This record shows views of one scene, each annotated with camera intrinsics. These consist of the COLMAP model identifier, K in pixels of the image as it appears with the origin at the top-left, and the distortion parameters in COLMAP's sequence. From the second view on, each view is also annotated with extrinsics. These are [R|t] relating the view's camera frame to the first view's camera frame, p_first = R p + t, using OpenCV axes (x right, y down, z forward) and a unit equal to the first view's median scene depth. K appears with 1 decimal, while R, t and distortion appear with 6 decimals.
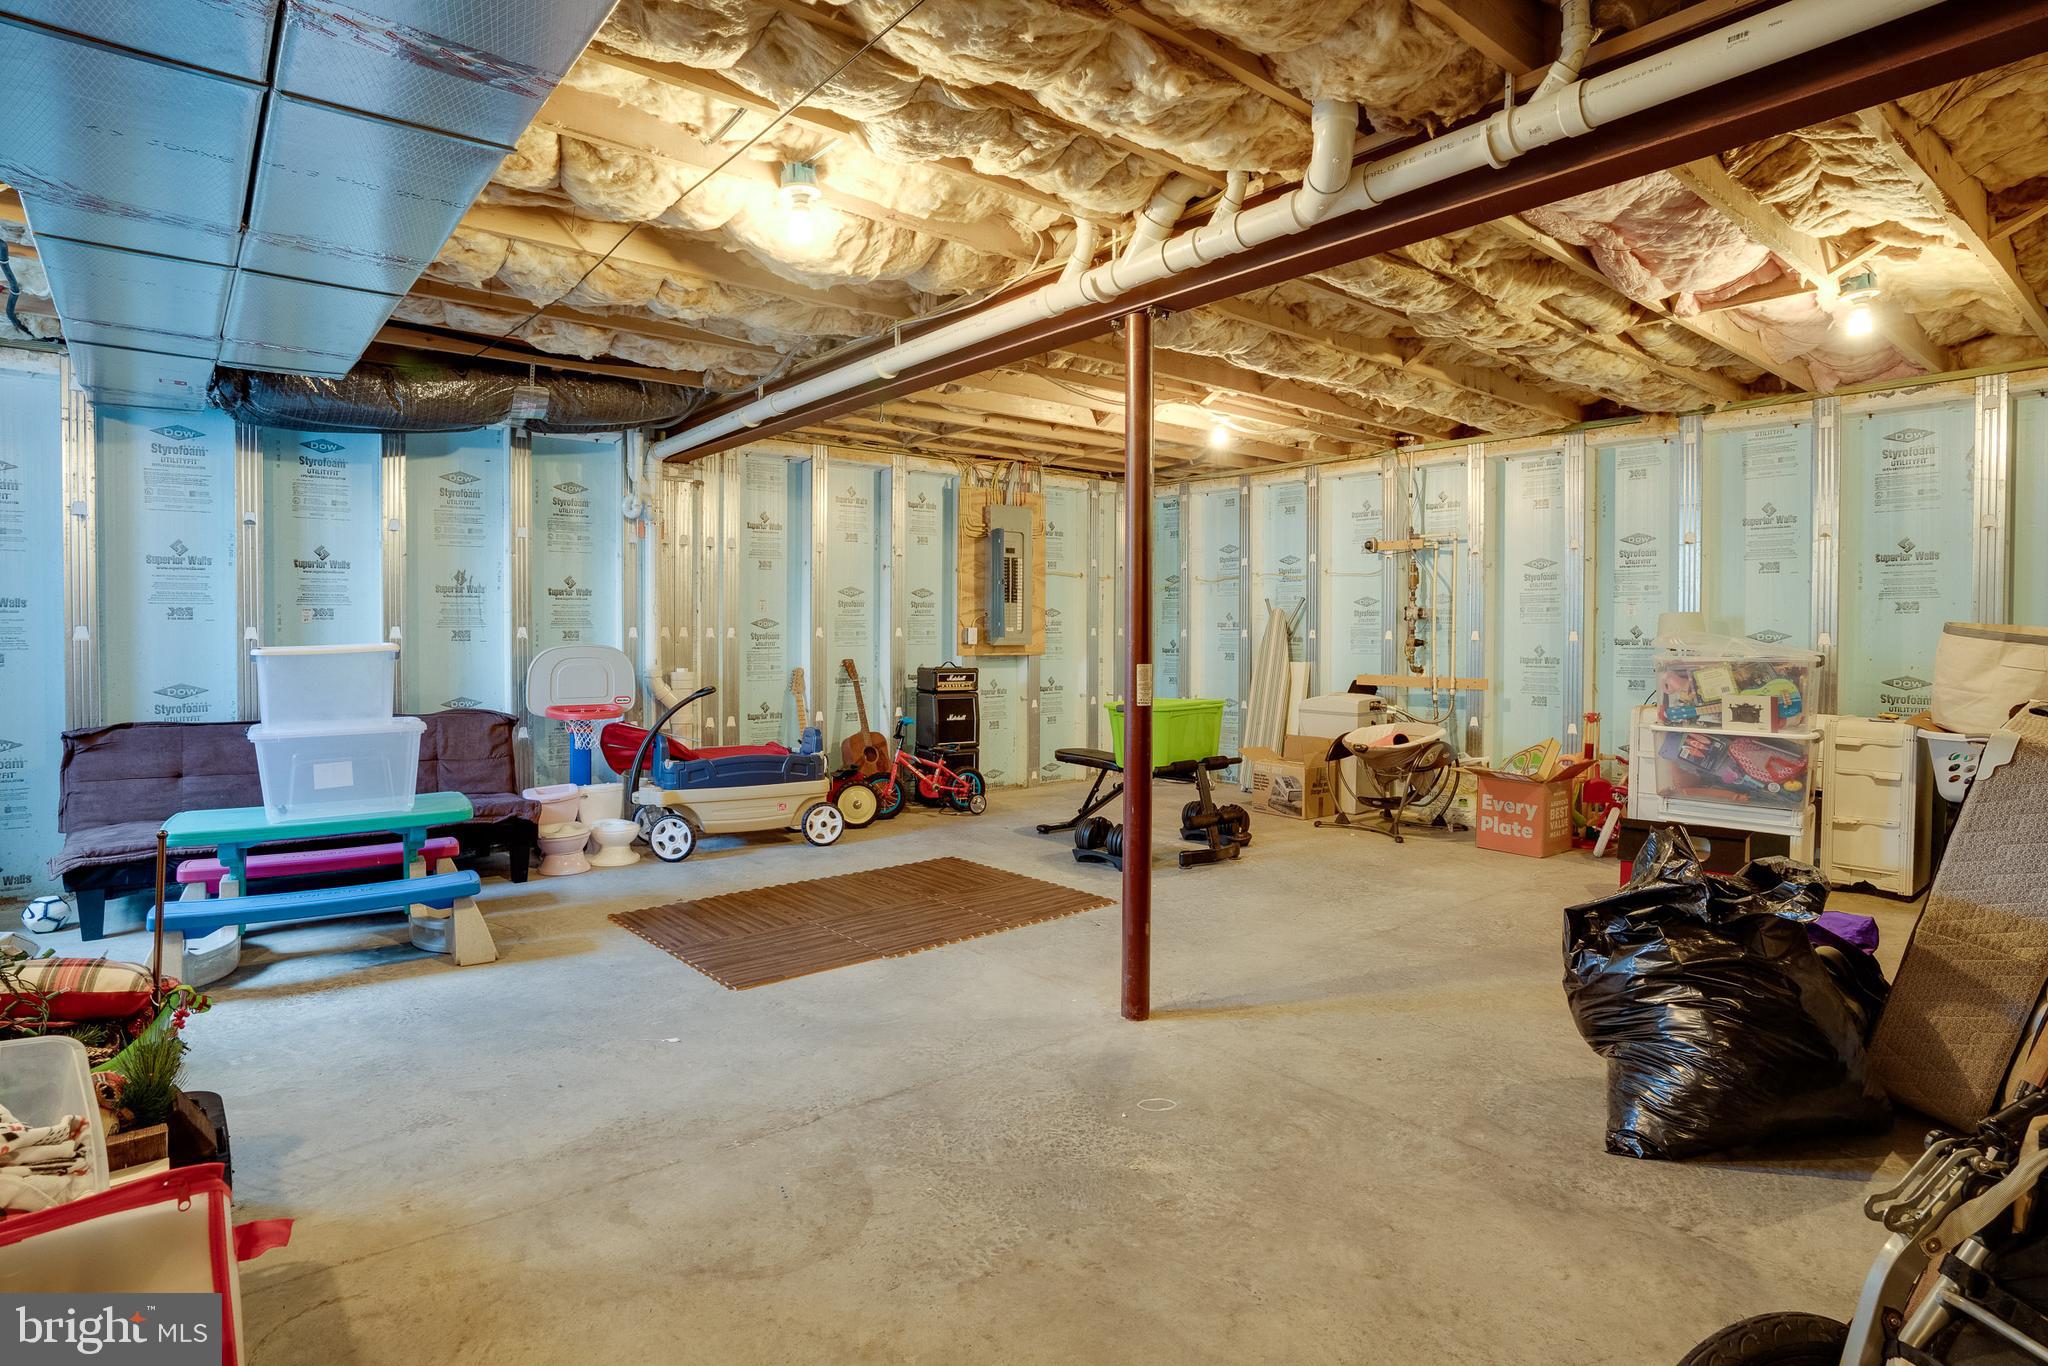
lens RADIAL K [[1052.3, 0, 1011.4], [0, 1052.3, 640.7], [0, 0, 1]] dist [-0.058085, 0.031942]
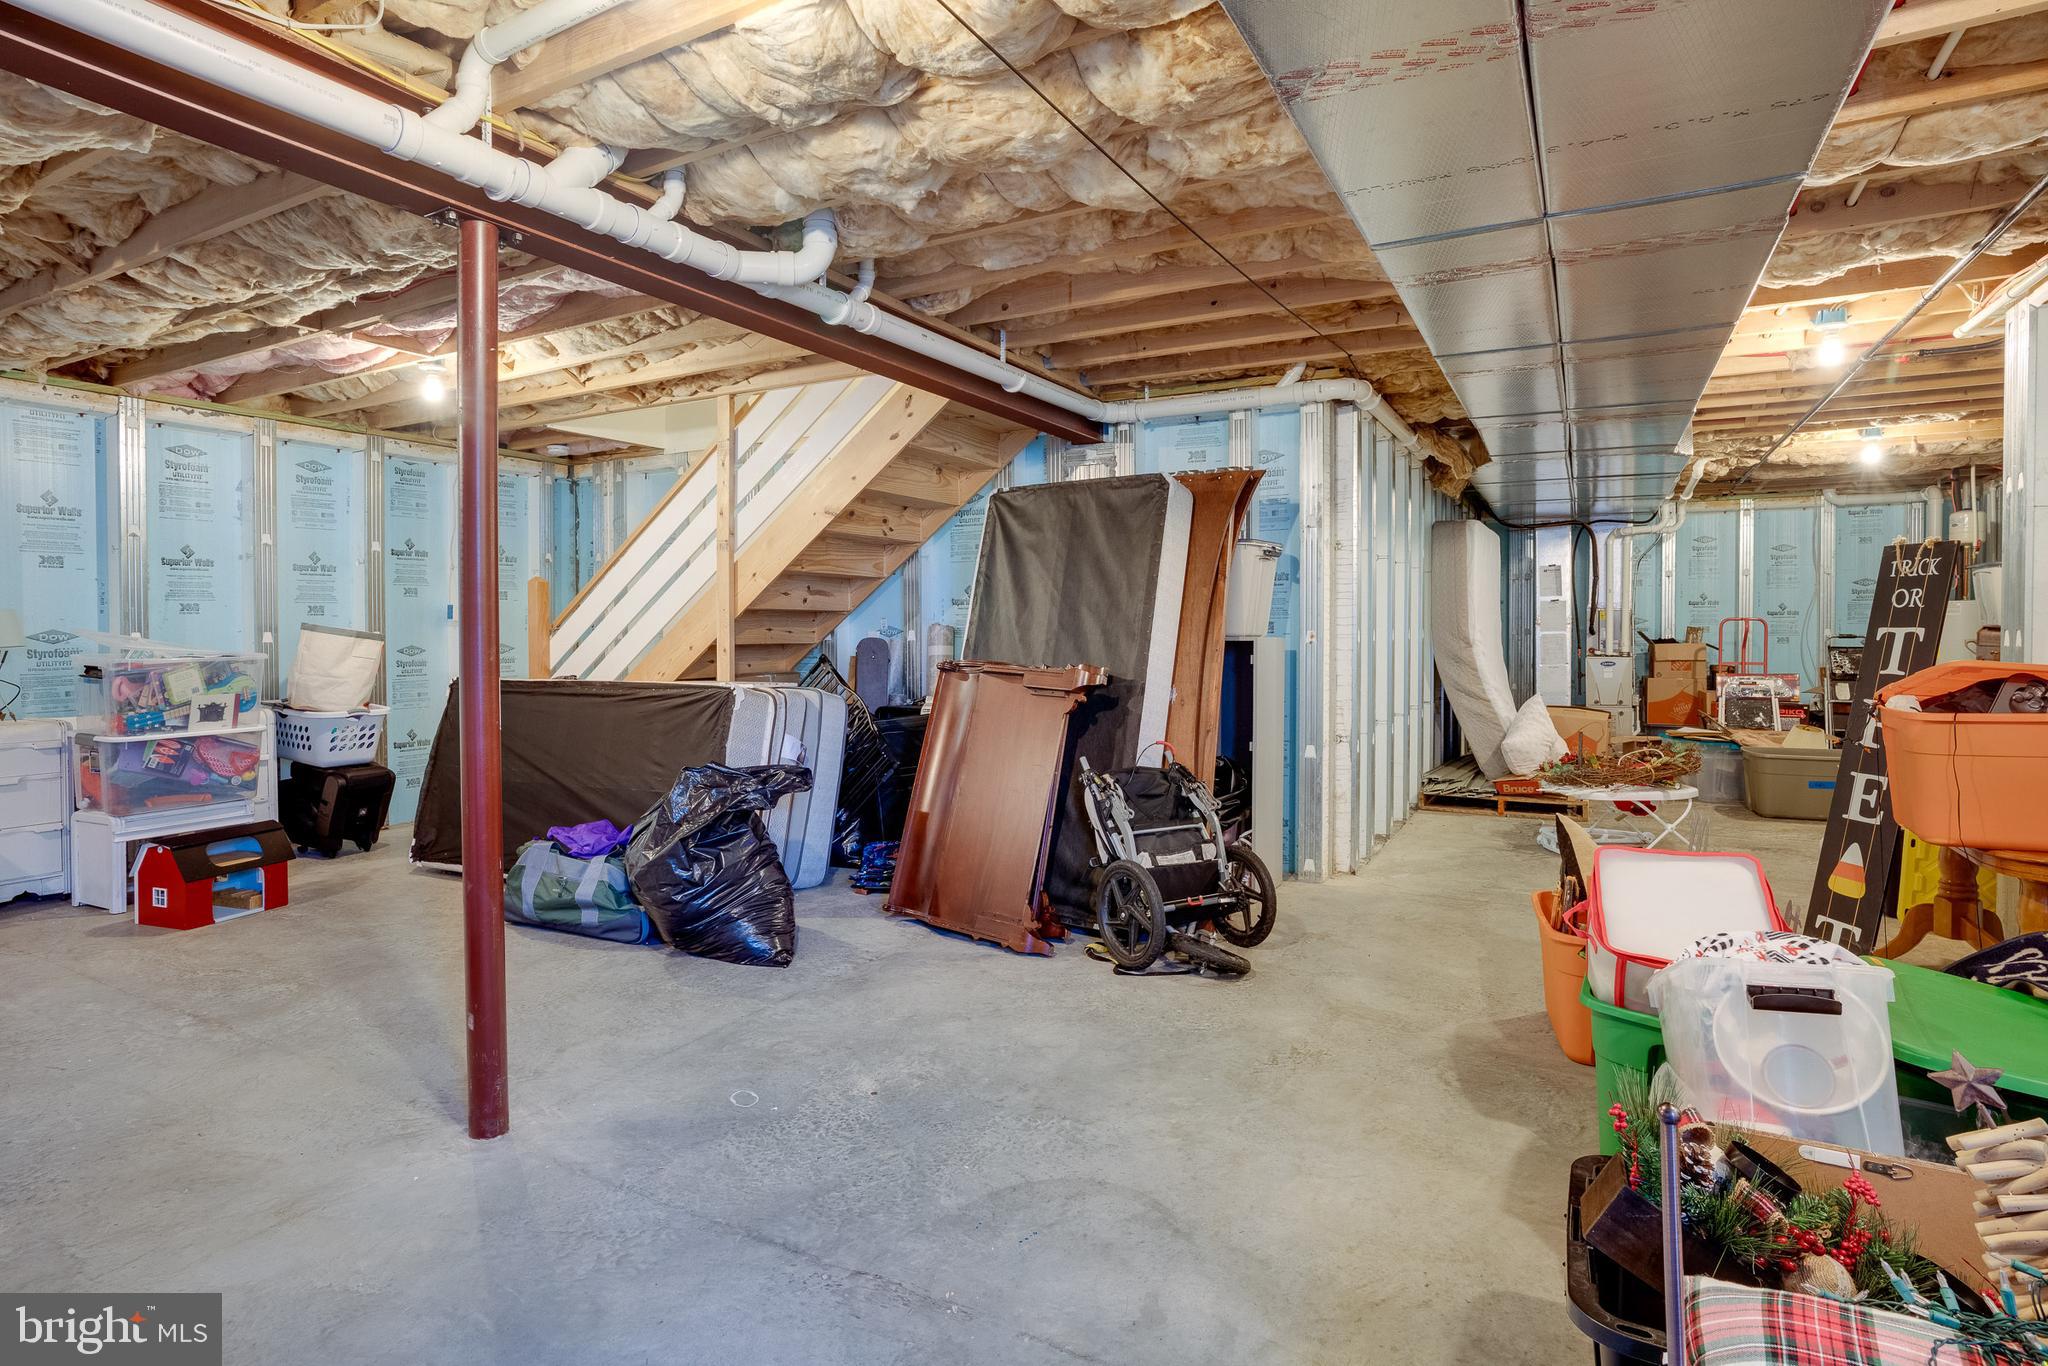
lens RADIAL K [[1052.3, 0, 1011.4], [0, 1052.3, 640.7], [0, 0, 1]] dist [-0.058085, 0.031942]
pose [[-0.368785, -0.014183, 0.929406, -0.859399], [0.011230, 0.999743, 0.019712, -0.018016], [-0.929447, 0.017706, -0.368531, 1.080525]]
